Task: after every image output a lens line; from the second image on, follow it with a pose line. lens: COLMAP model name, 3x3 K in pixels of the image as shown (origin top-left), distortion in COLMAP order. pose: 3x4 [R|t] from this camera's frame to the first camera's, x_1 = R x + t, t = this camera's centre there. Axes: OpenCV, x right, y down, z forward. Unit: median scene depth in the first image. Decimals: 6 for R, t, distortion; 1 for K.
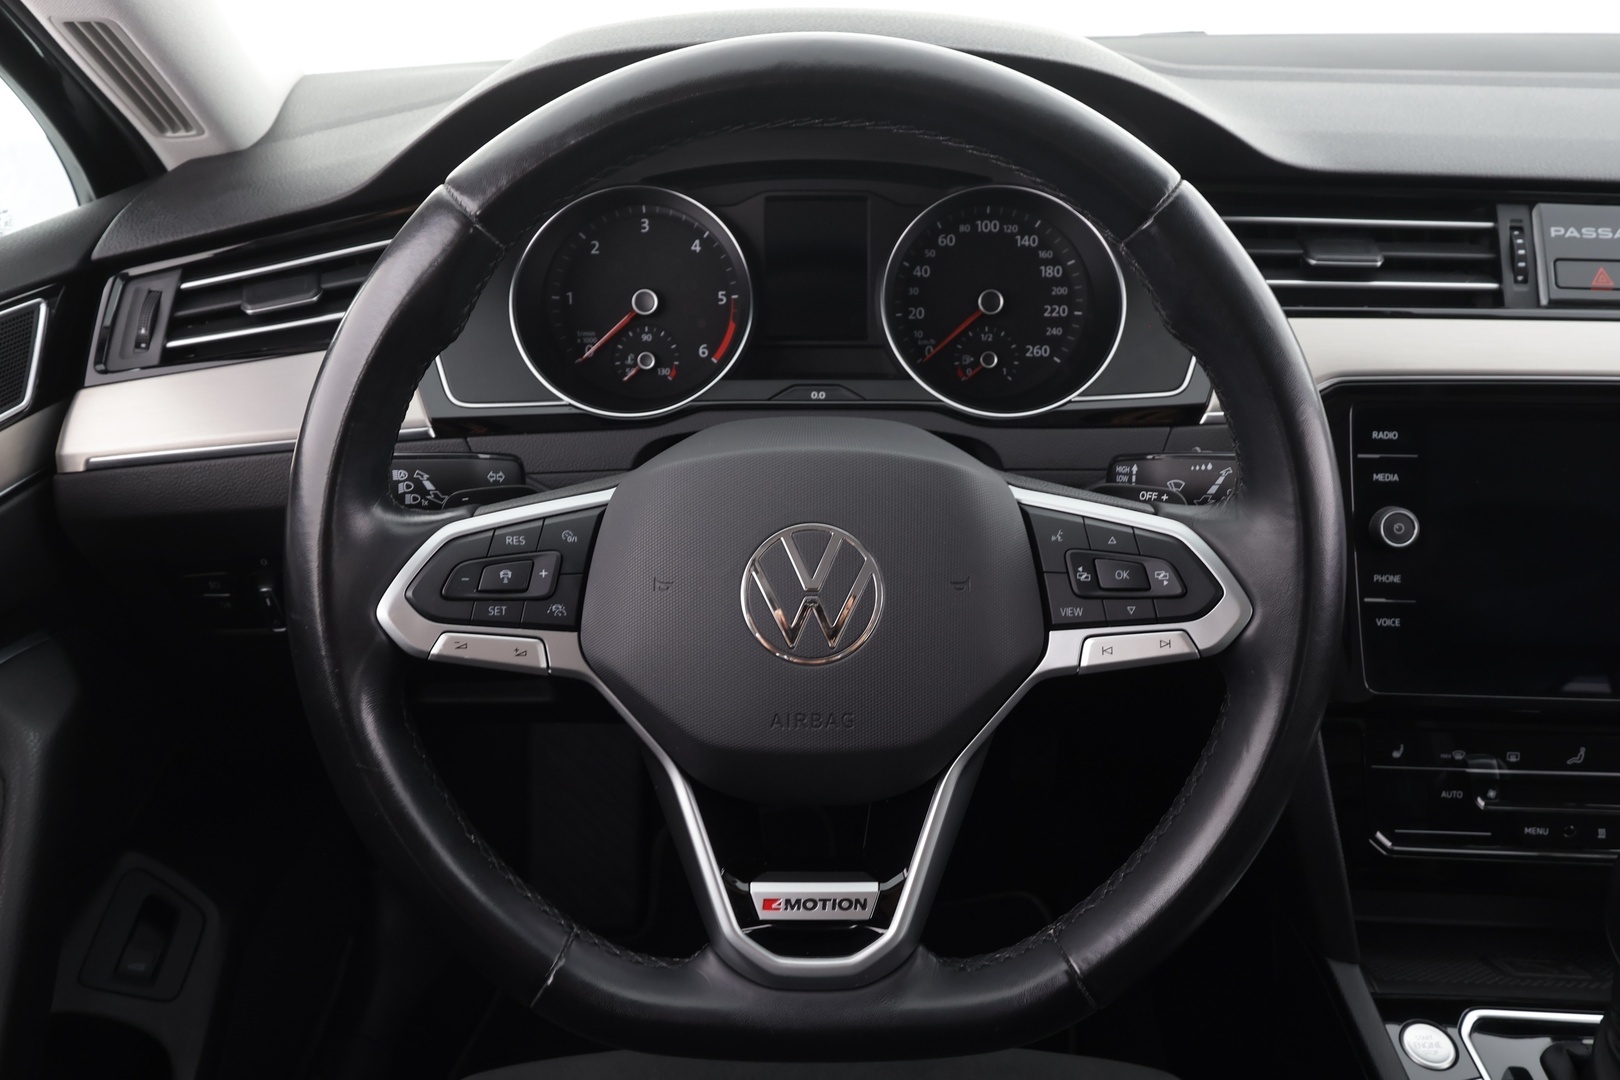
lens RADIAL K [[1272.0, 0, 805.0], [0, 1272.0, 541.0], [0, 0, 1]] dist [-0.000015, 0.002641]
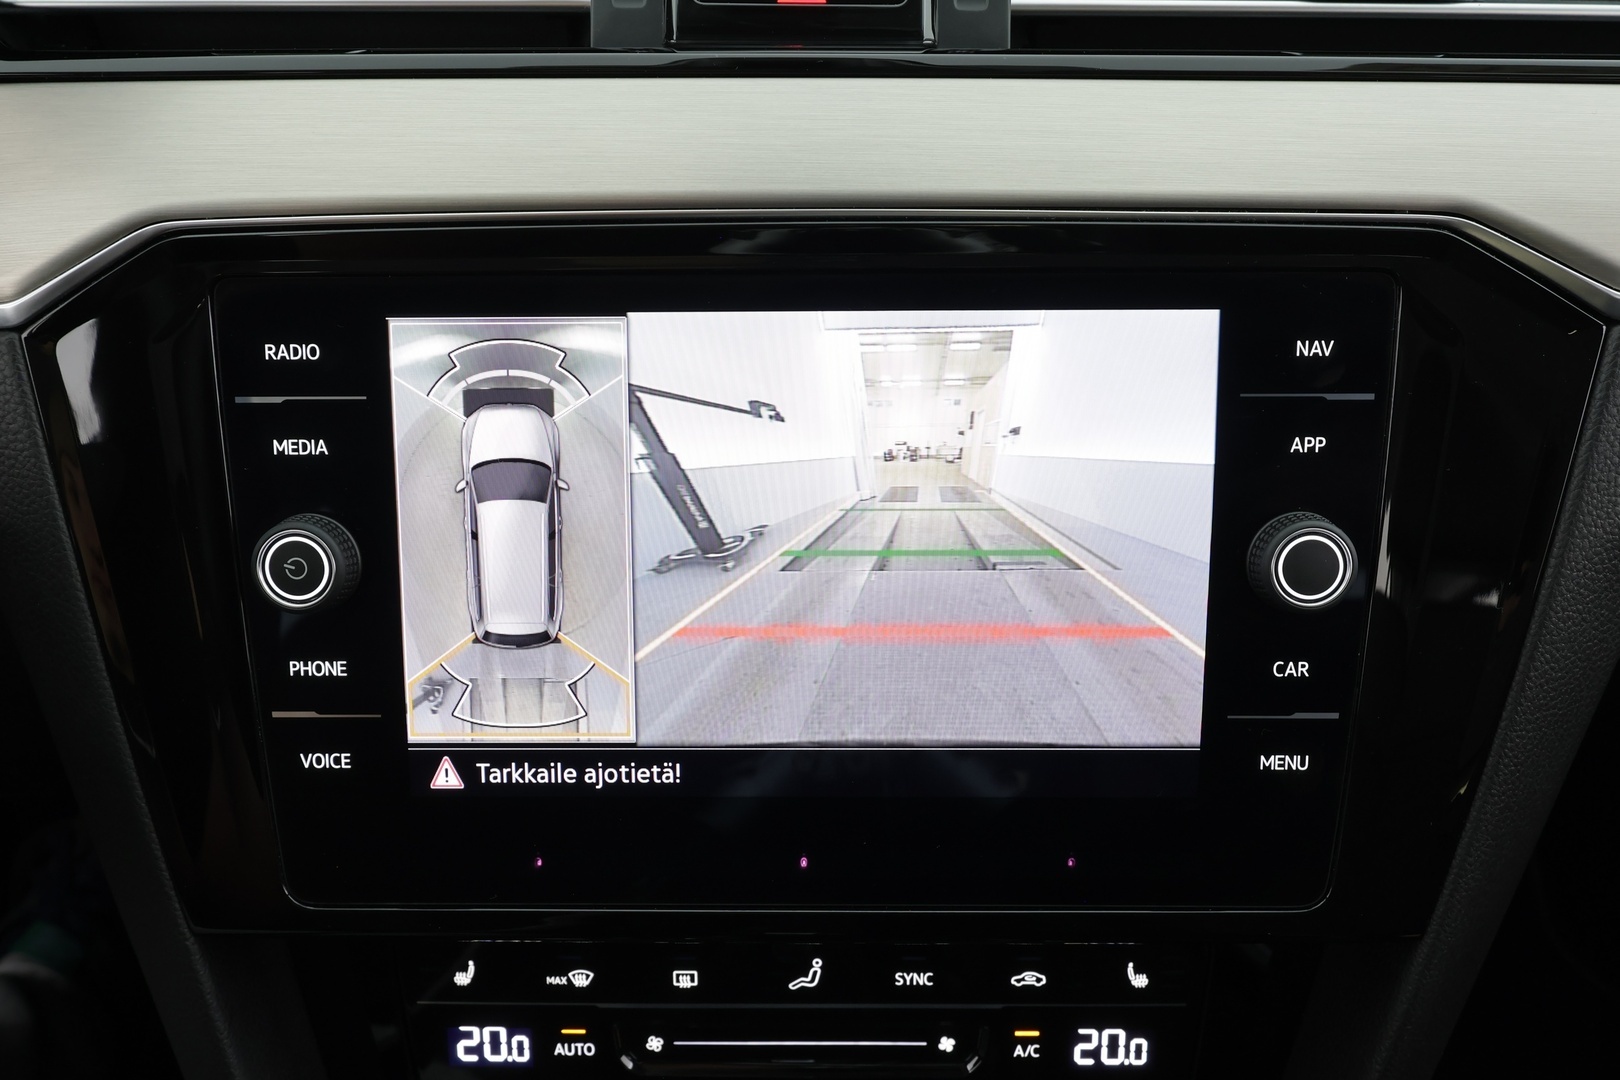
lens RADIAL K [[1324.2, 0, 814.7], [0, 1324.2, 539.3], [0, 0, 1]] dist [0.001528, -0.005174]
pose [[0.998904, -0.030580, 0.035425, 0.598486], [0.024876, 0.988137, 0.151544, -0.081296], [-0.039639, -0.150497, 0.987815, 0.508925]]
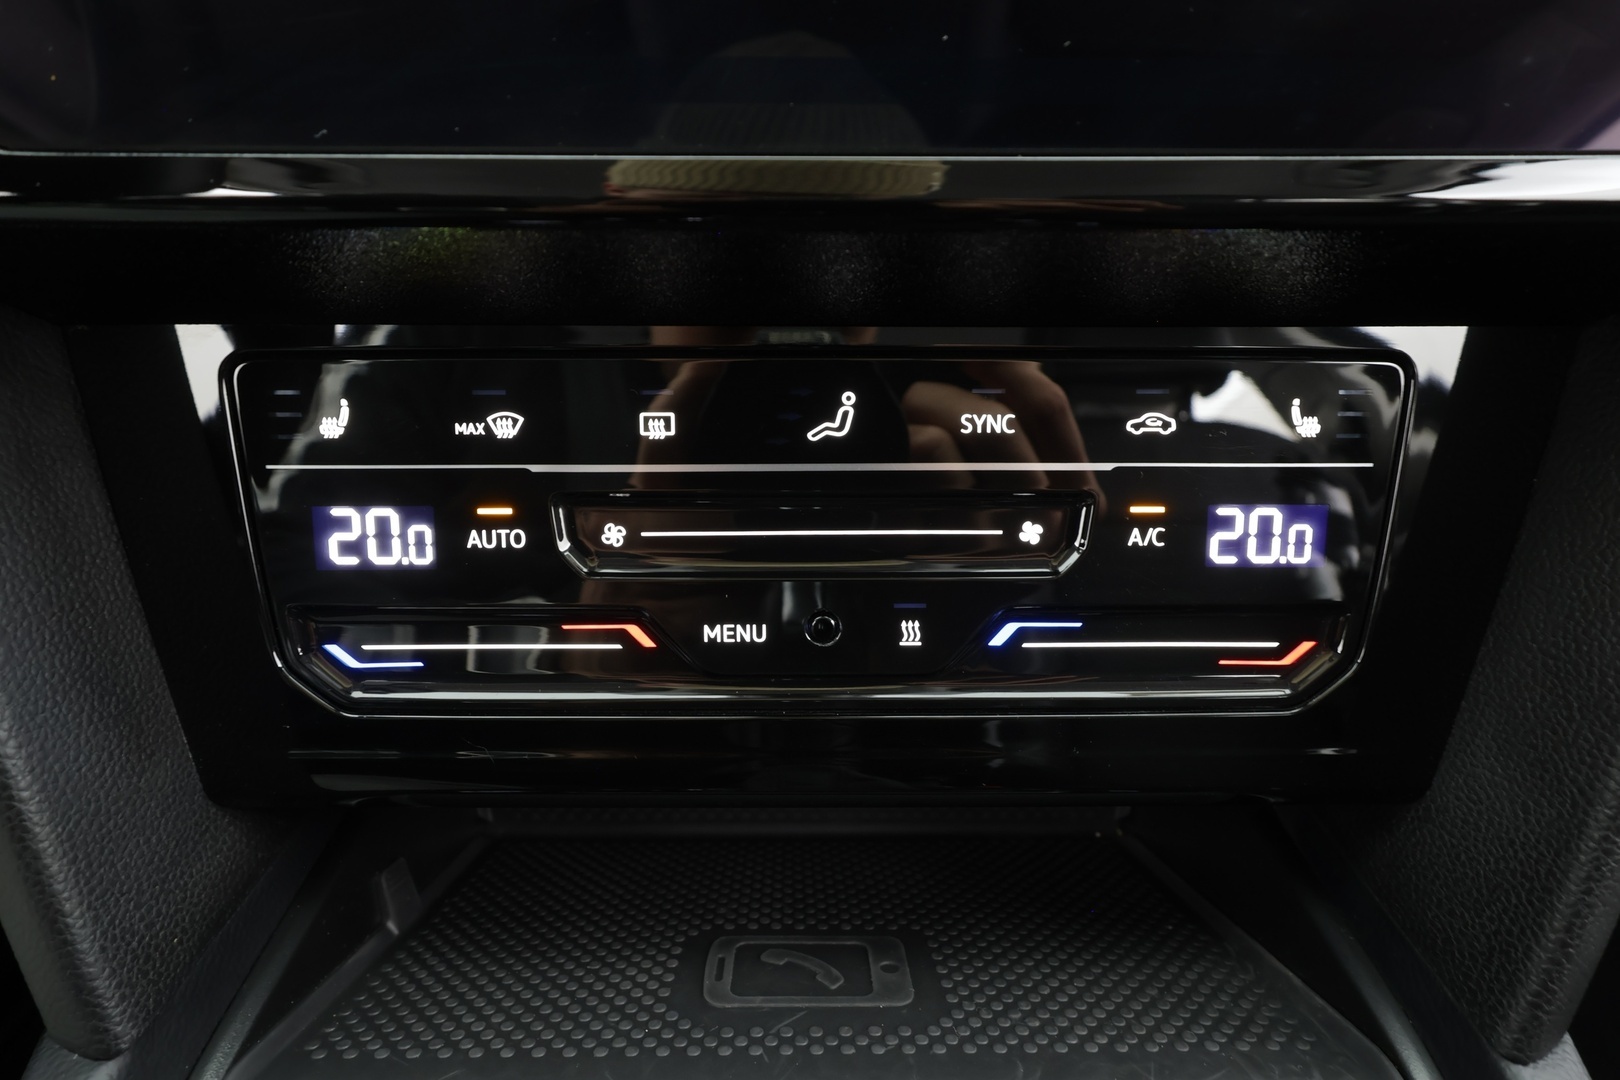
lens RADIAL K [[851.1, 0, 820.1], [0, 851.1, 550.0], [0, 0, 1]] dist [-0.003026, 0.002412]
pose [[0.997583, -0.025893, 0.064486, 0.588996], [0.021153, 0.997097, 0.073143, 0.189007], [-0.066193, -0.071602, 0.995234, 0.768045]]
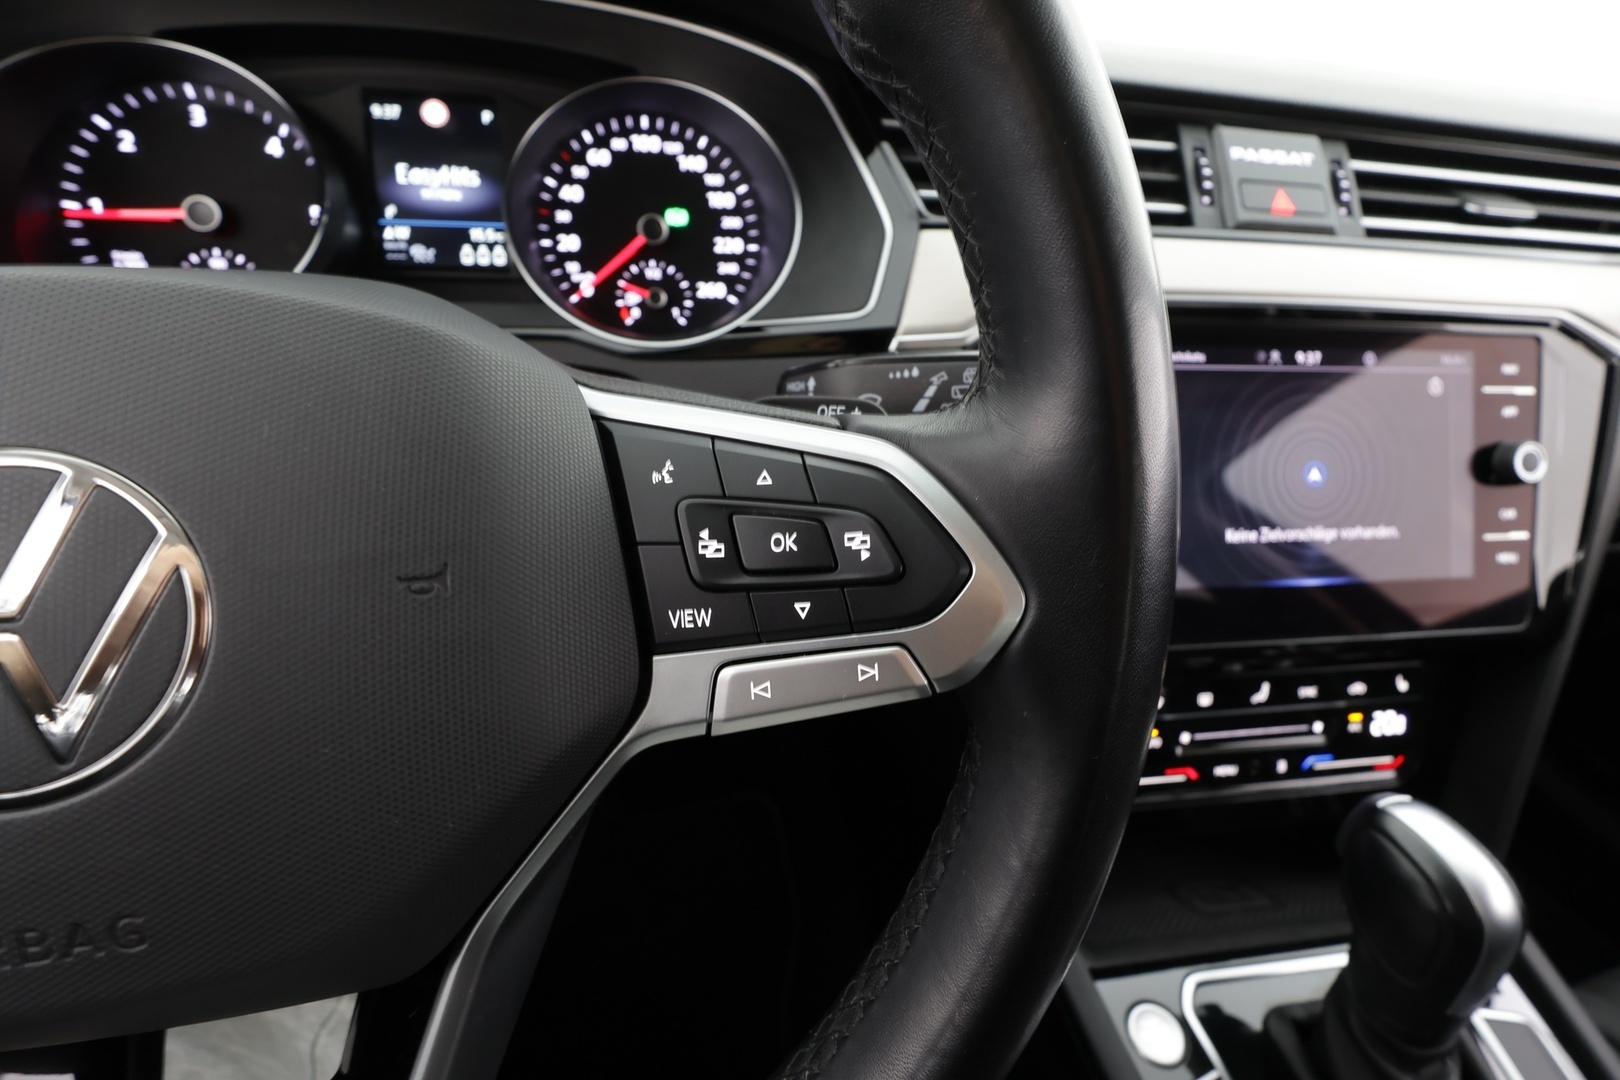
lens RADIAL K [[751.1, 0, 810.7], [0, 751.1, 542.1], [0, 0, 1]] dist [-0.007828, 0.002217]
pose [[0.974884, -0.051059, 0.216781, 0.141324], [0.042631, 0.998149, 0.043381, 0.010177], [-0.218595, -0.033049, 0.975256, 0.509542]]
